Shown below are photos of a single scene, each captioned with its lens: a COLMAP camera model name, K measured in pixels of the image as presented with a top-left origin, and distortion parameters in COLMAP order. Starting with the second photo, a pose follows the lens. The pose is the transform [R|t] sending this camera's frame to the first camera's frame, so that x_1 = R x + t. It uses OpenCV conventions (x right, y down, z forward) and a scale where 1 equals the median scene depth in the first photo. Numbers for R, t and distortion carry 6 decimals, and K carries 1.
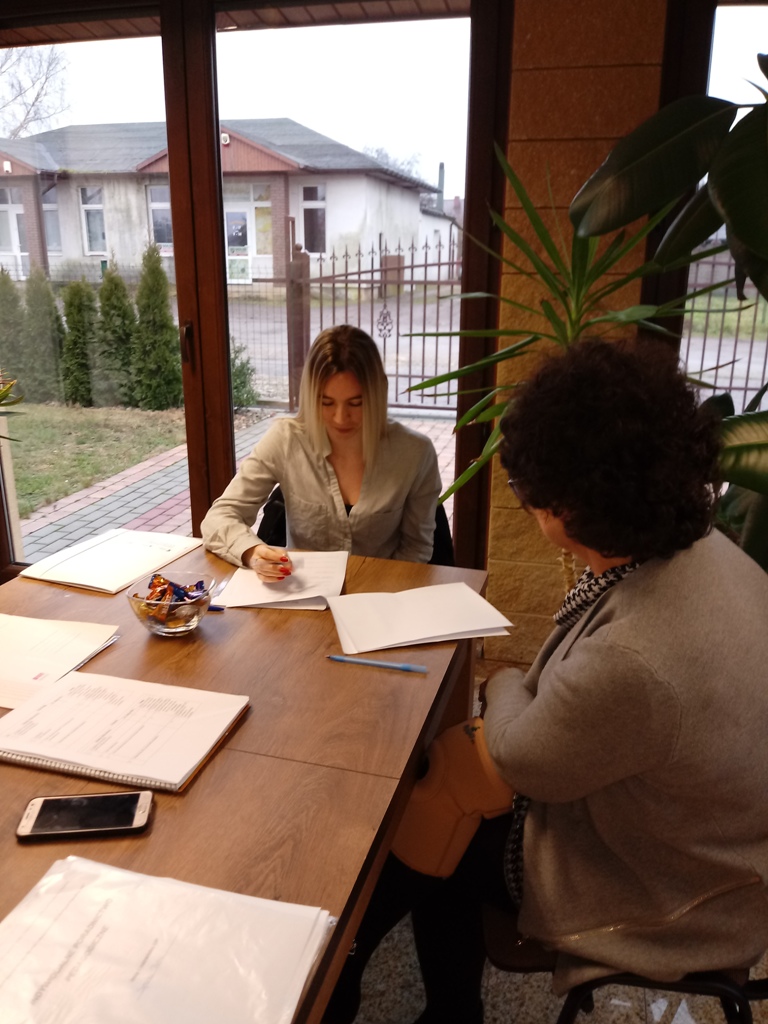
lens RADIAL K [[852.1, 0, 381.6], [0, 852.1, 510.1], [0, 0, 1]] dist [0.038649, -0.092144]
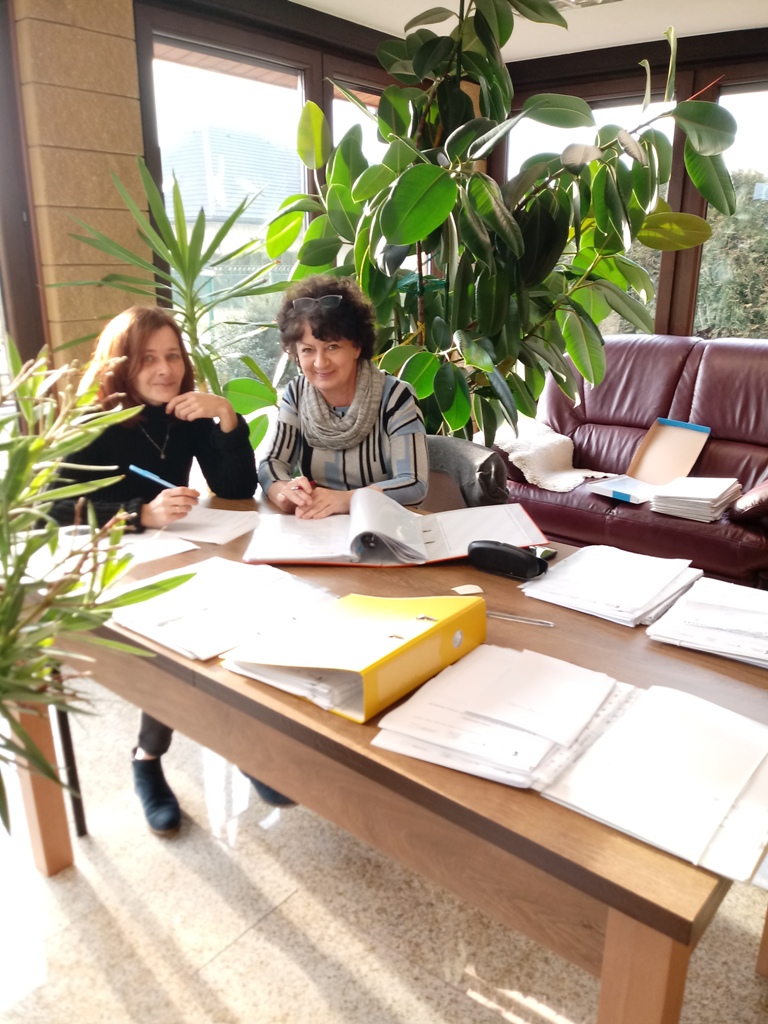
lens RADIAL K [[812.1, 0, 379.4], [0, 812.1, 512.1], [0, 0, 1]] dist [0.055459, -0.088669]
pose [[0.422614, -0.278302, 0.862523, -0.892084], [0.263475, 0.948310, 0.176886, -0.063519], [-0.867167, 0.152499, 0.474094, 0.228863]]
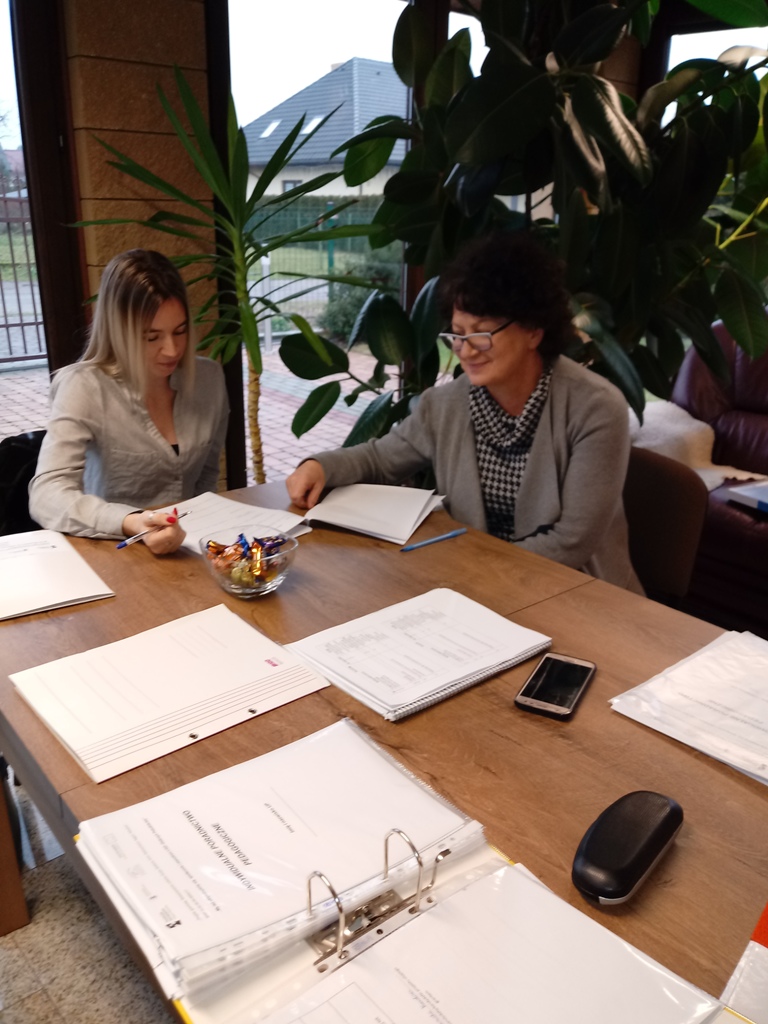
lens RADIAL K [[812.1, 0, 379.4], [0, 812.1, 512.1], [0, 0, 1]] dist [0.055459, -0.088669]
pose [[0.575568, -0.284967, 0.766495, -0.617664], [0.223807, 0.956424, 0.187520, -0.053996], [-0.786531, 0.063617, 0.614265, 0.266613]]
